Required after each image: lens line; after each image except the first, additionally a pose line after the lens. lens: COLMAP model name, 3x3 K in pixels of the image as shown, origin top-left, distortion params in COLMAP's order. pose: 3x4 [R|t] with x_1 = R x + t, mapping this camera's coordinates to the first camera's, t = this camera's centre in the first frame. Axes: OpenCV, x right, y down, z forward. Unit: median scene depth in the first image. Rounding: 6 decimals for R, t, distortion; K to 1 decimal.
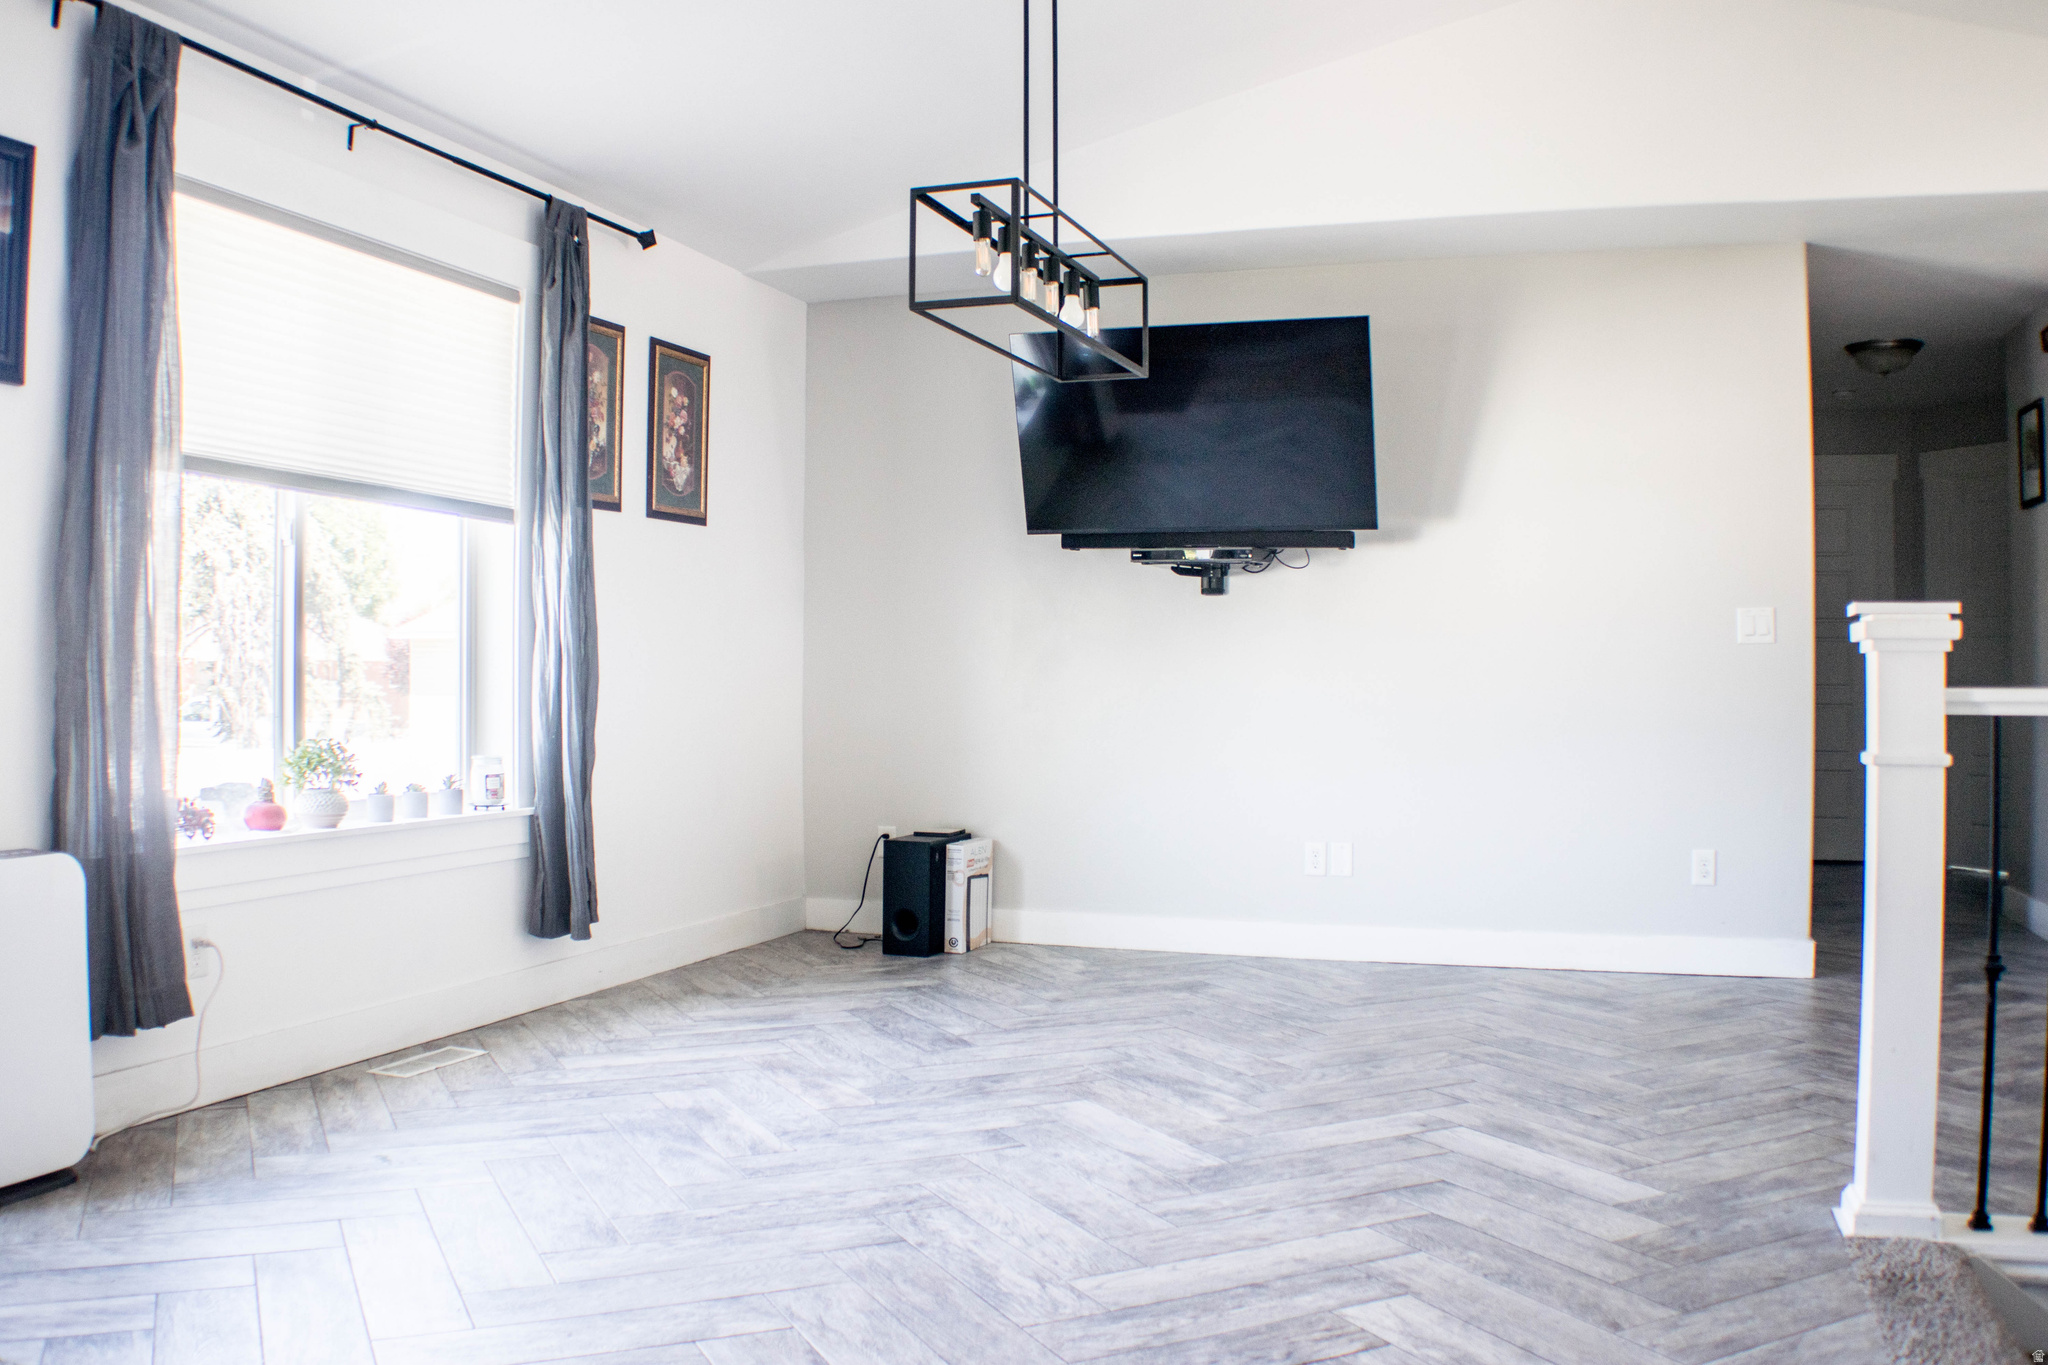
lens RADIAL K [[1649.2, 0, 1024.0], [0, 1649.2, 682.5], [0, 0, 1]] dist [-0.141047, 0.001019]
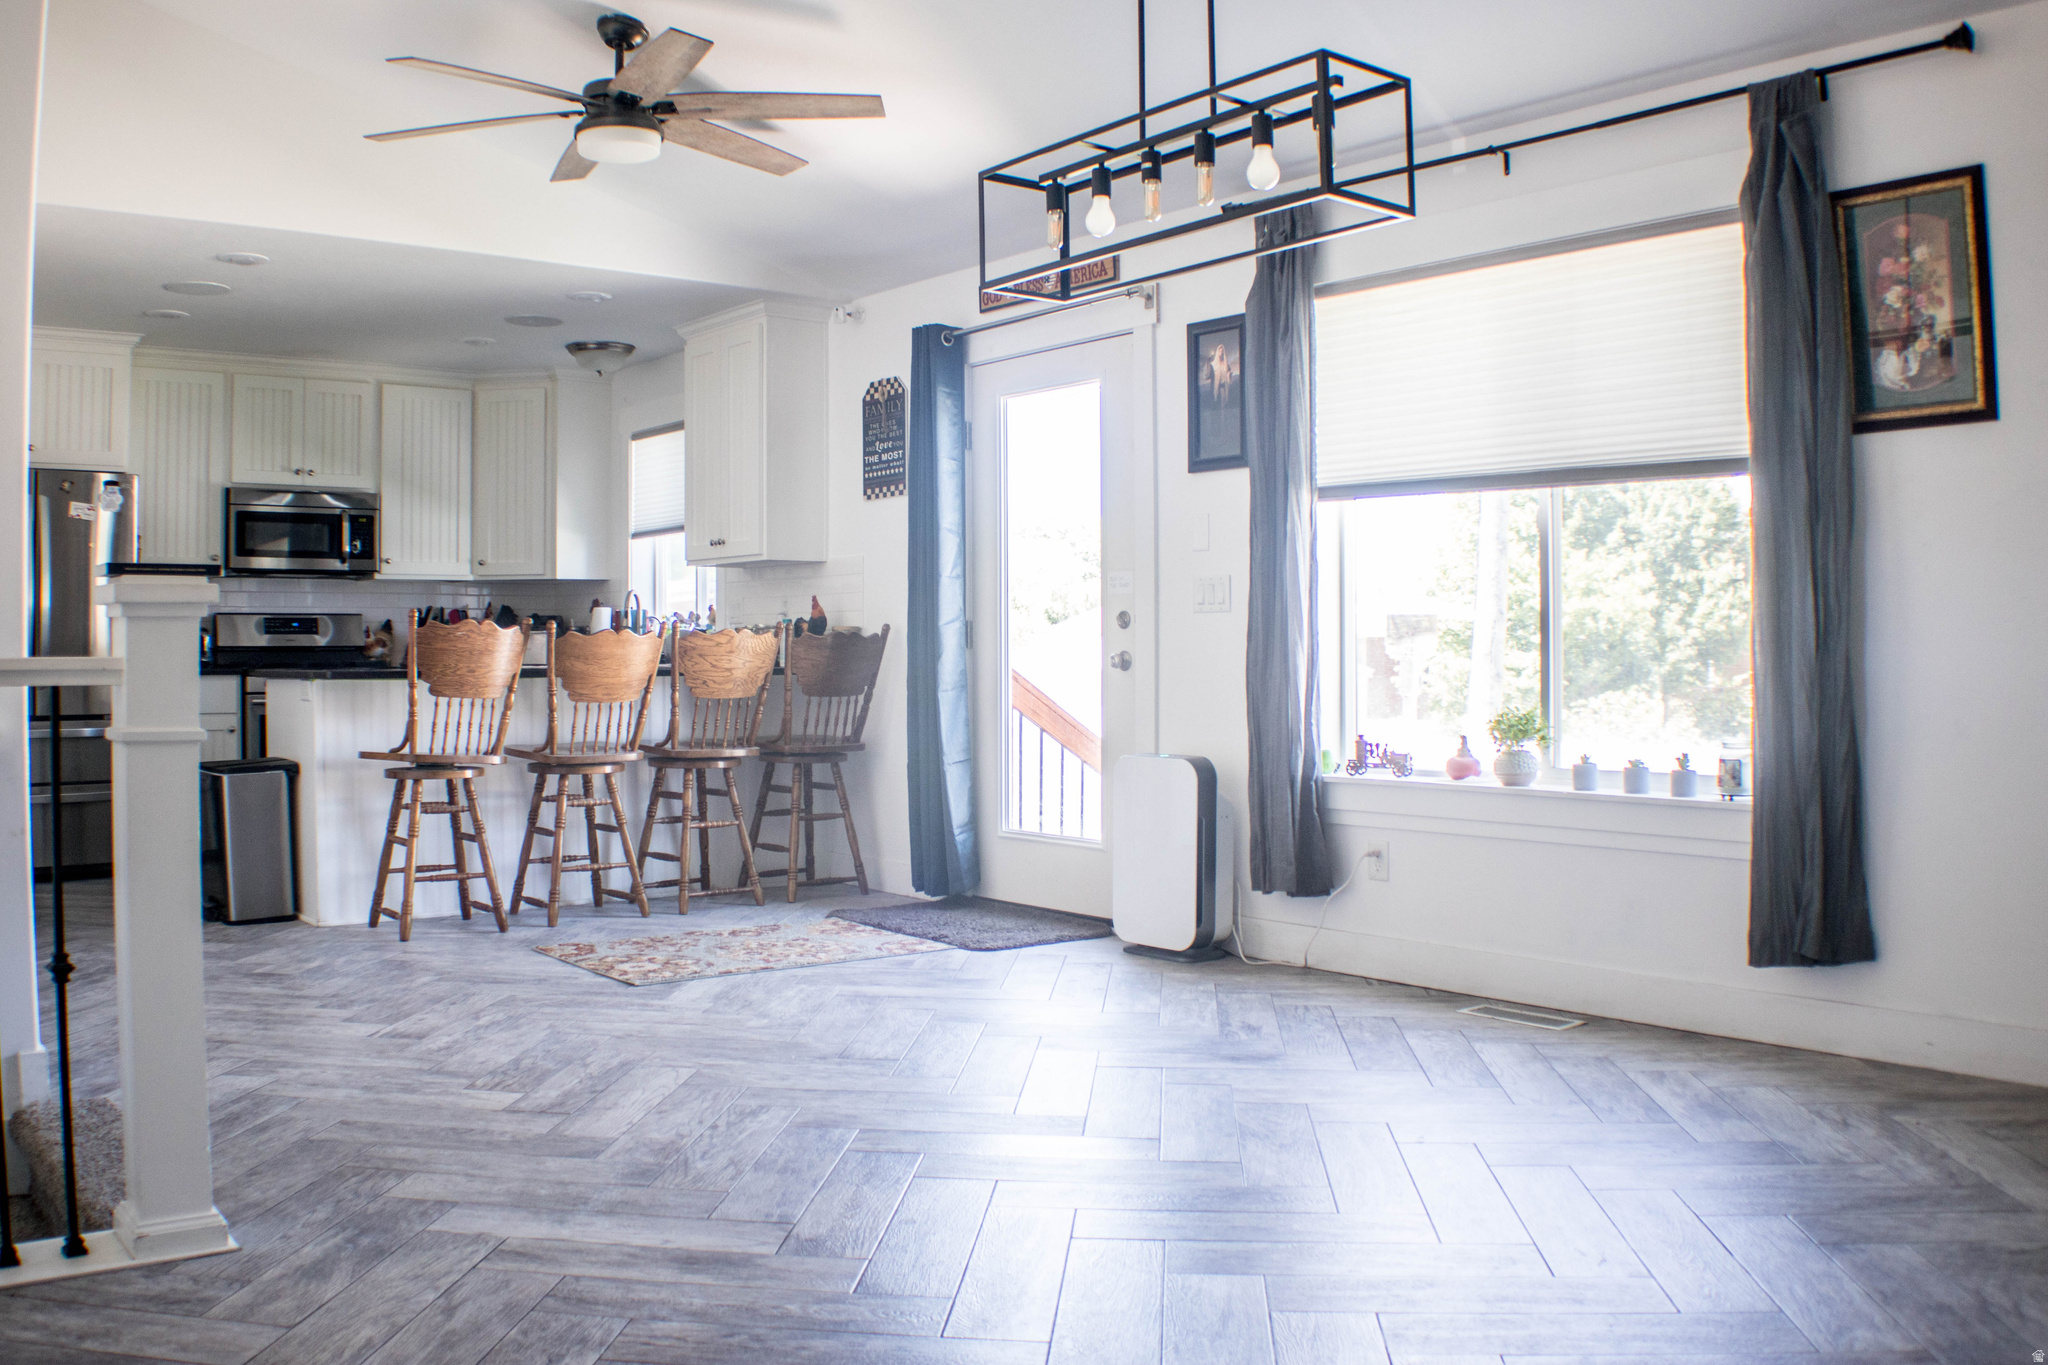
lens RADIAL K [[1798.6, 0, 1024.0], [0, 1798.6, 682.5], [0, 0, 1]] dist [-0.223606, -0.001973]
pose [[-0.522071, -0.001451, -0.852901, 0.740657], [-0.013985, 0.999879, 0.006859, 0.014950], [0.852787, 0.015509, -0.522028, 1.272118]]
